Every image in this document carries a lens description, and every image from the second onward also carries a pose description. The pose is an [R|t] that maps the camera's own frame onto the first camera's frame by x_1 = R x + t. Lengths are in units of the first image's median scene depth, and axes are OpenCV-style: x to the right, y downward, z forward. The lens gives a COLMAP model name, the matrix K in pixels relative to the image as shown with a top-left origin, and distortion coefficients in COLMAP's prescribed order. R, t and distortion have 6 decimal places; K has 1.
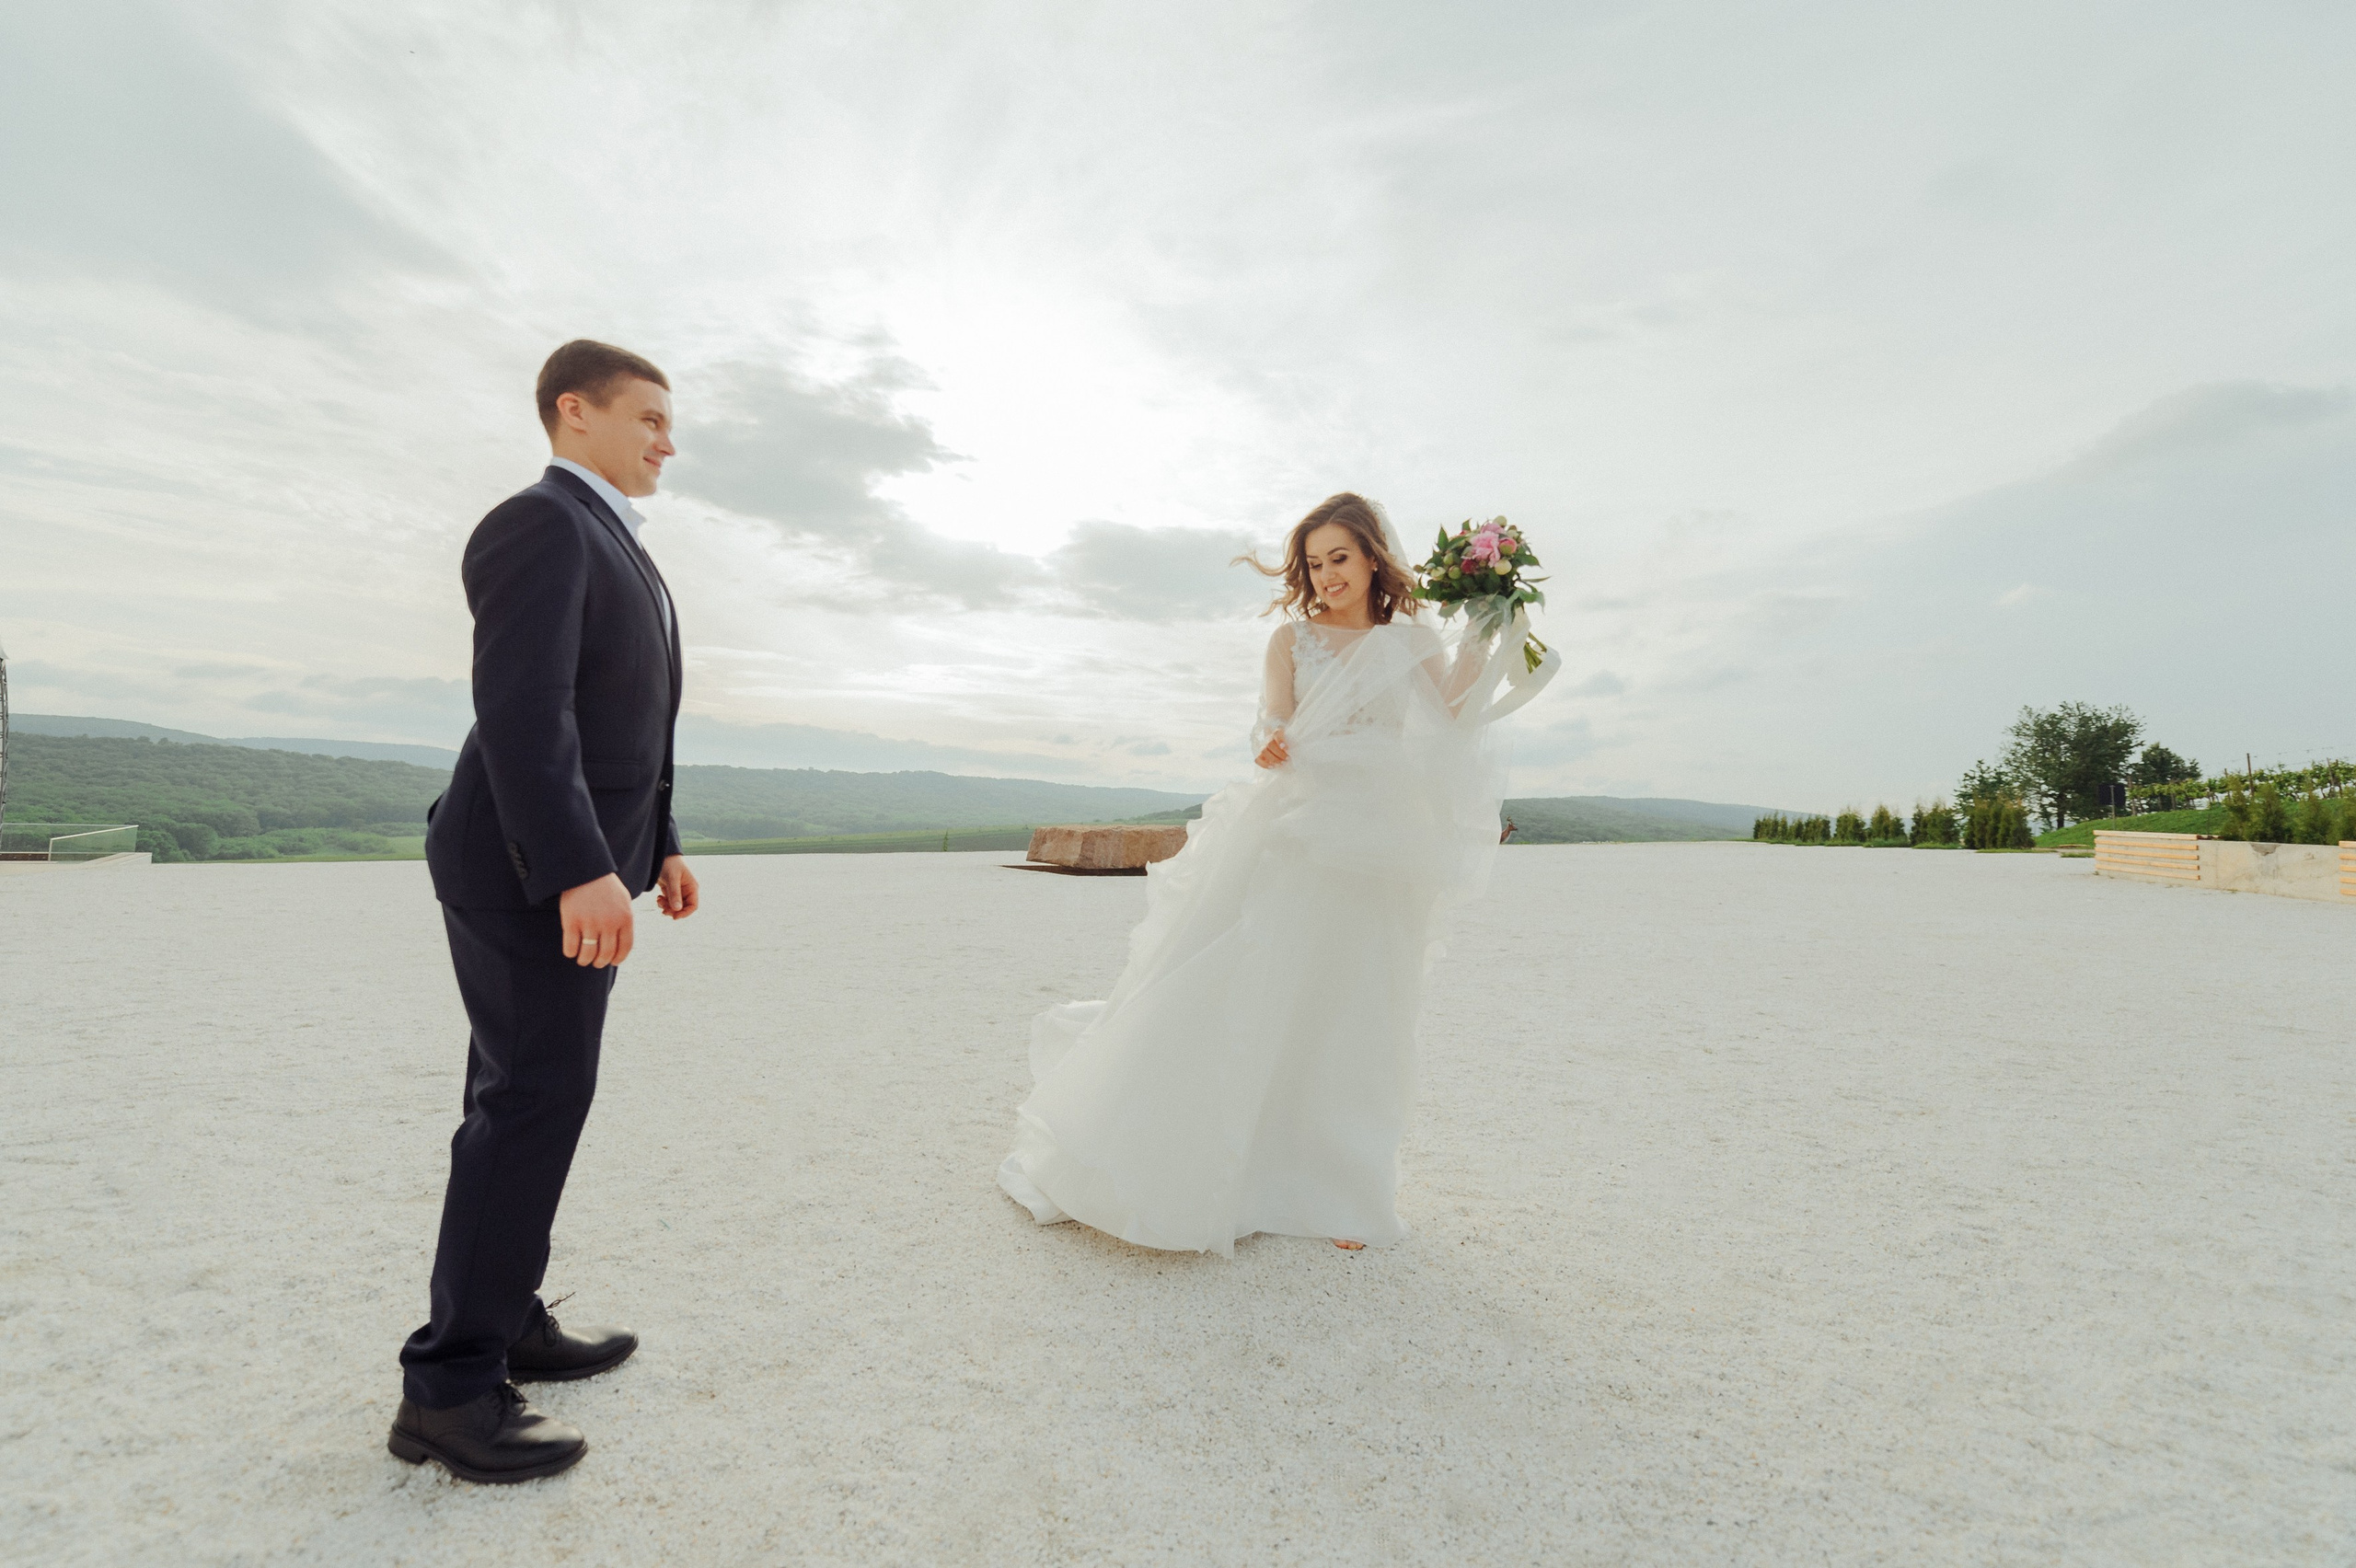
lens RADIAL K [[1013.8, 0, 1094.5], [0, 1013.8, 777.1], [0, 0, 1]] dist [0.000594, -0.002730]
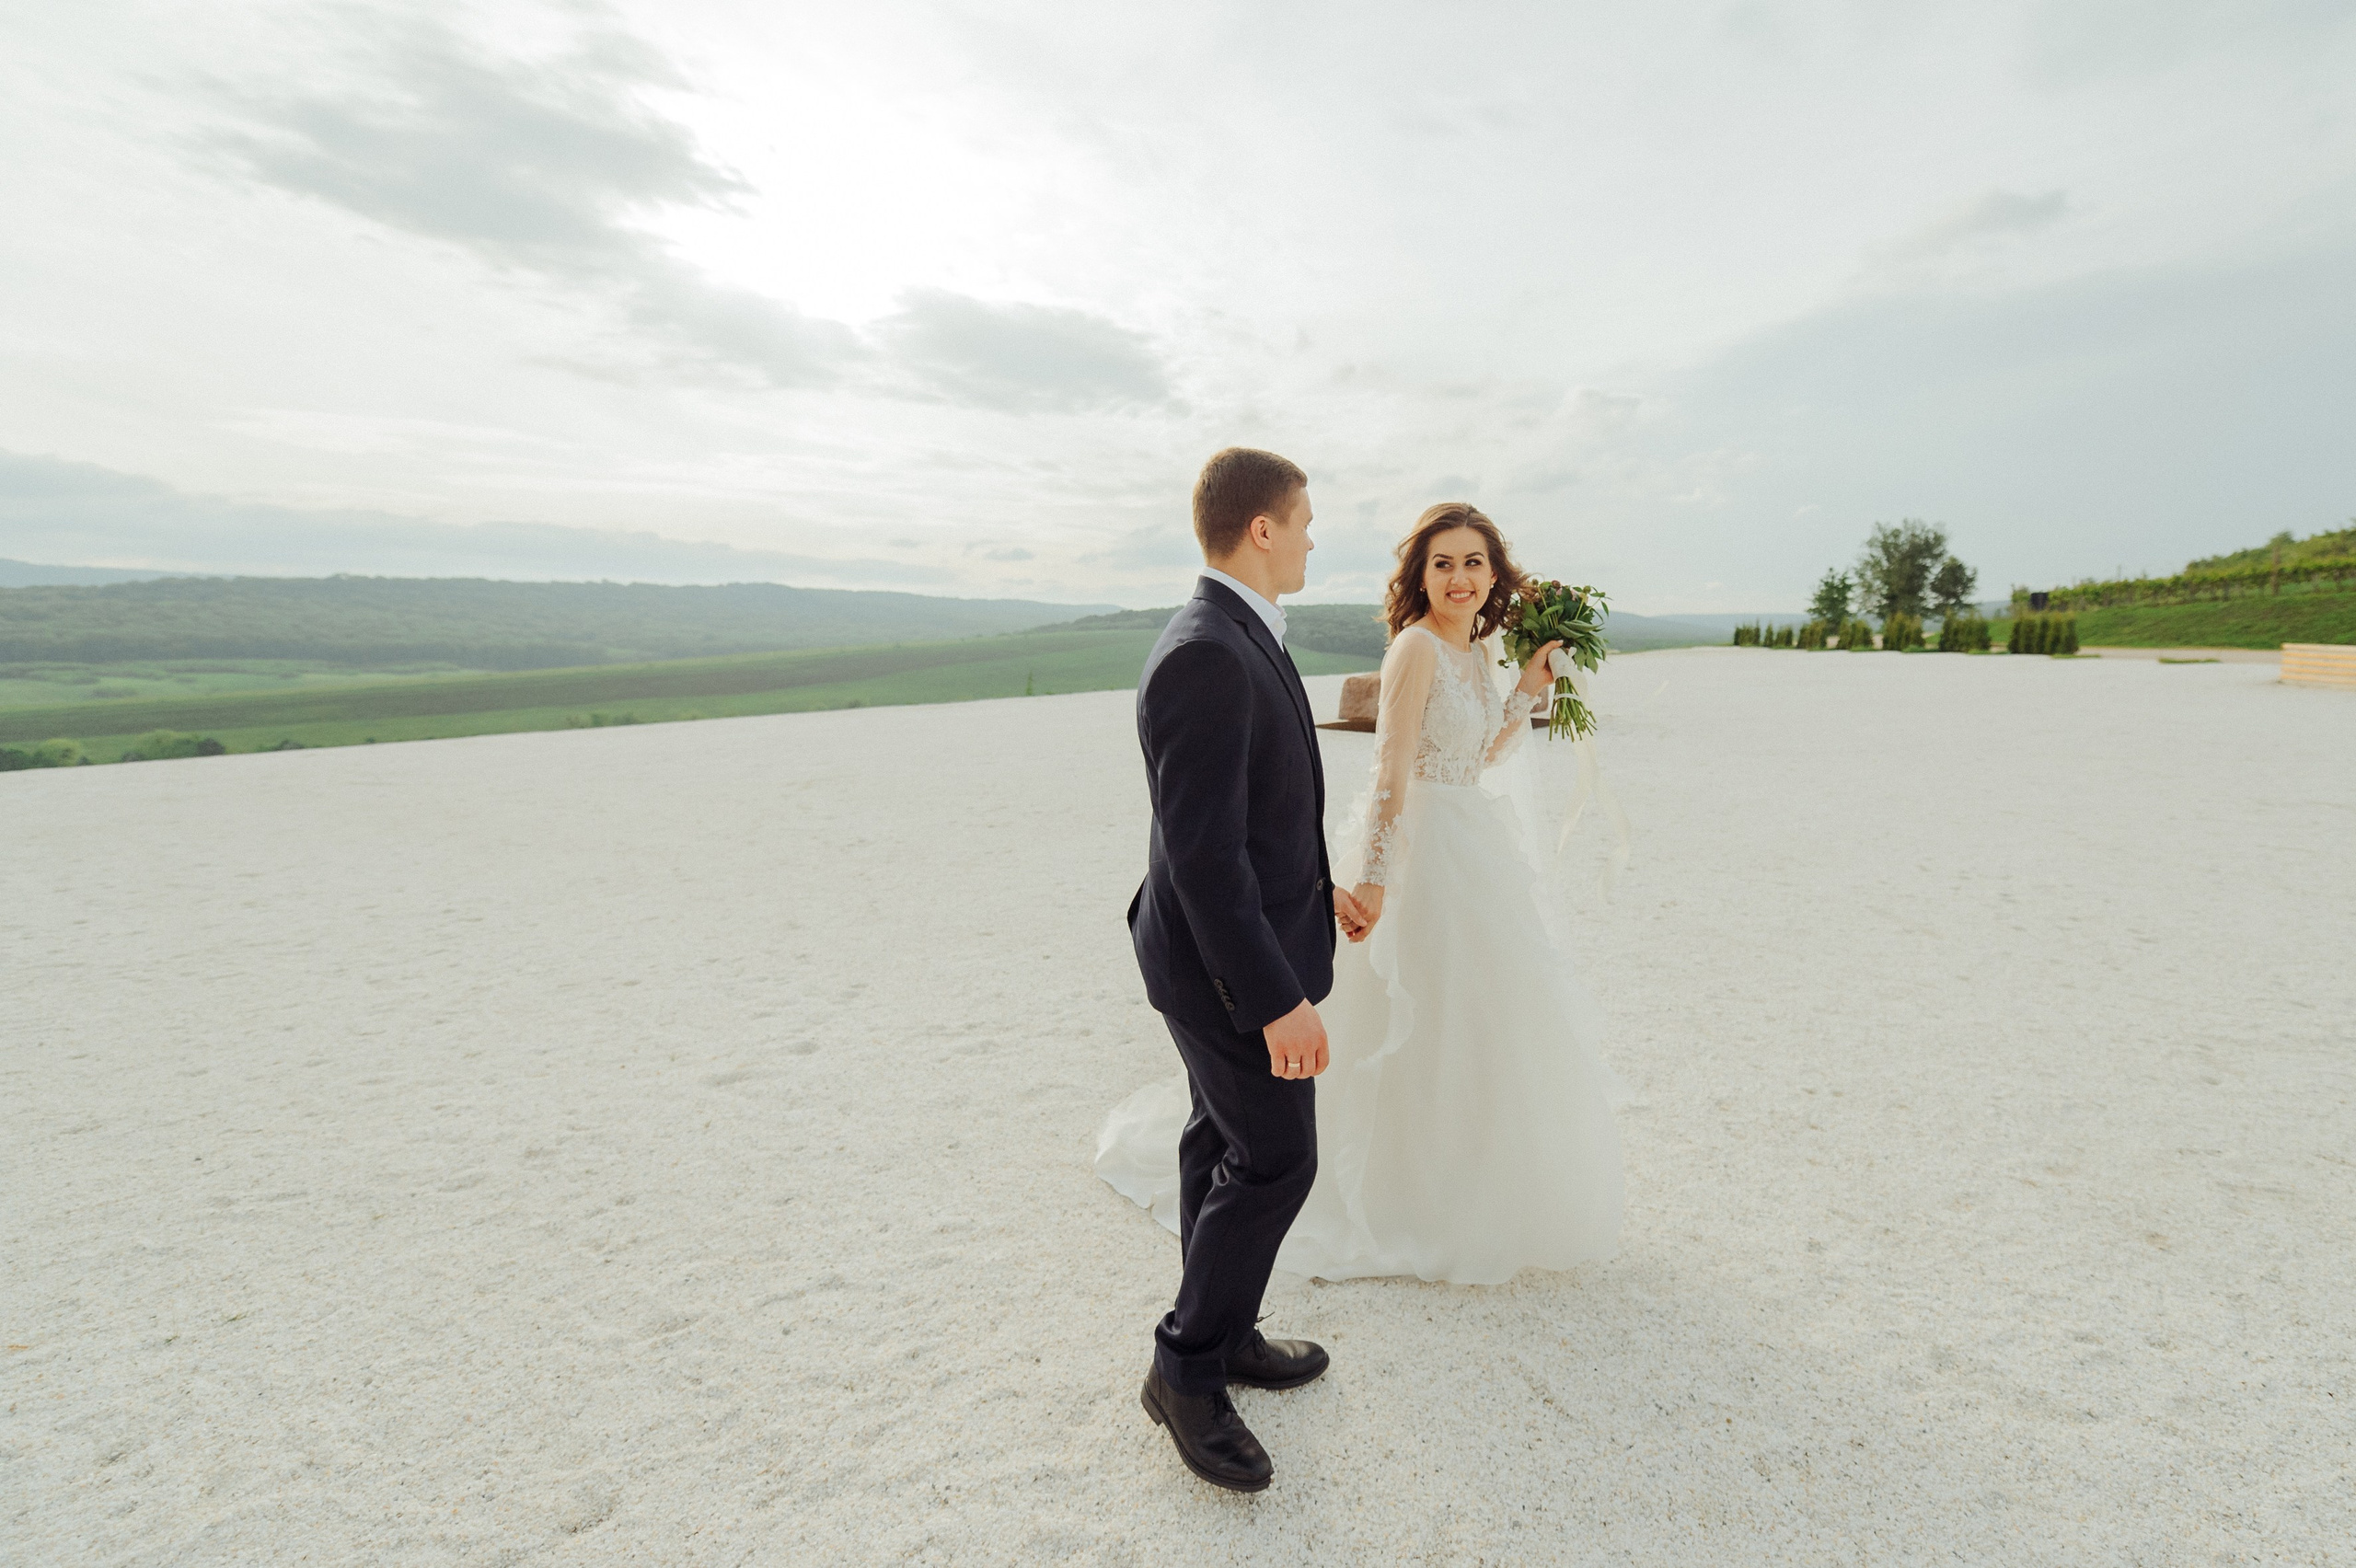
lens RADIAL K [[1013.8, 0, 1094.5], [0, 1013.8, 777.1], [0, 0, 1]] dist [0.000594, -0.002730]
pose [[0.939908, -0.074586, 0.333181, -0.471994], [0.008258, 0.980528, 0.196207, -0.024846], [-0.341328, -0.181665, 0.922222, 0.193727]]
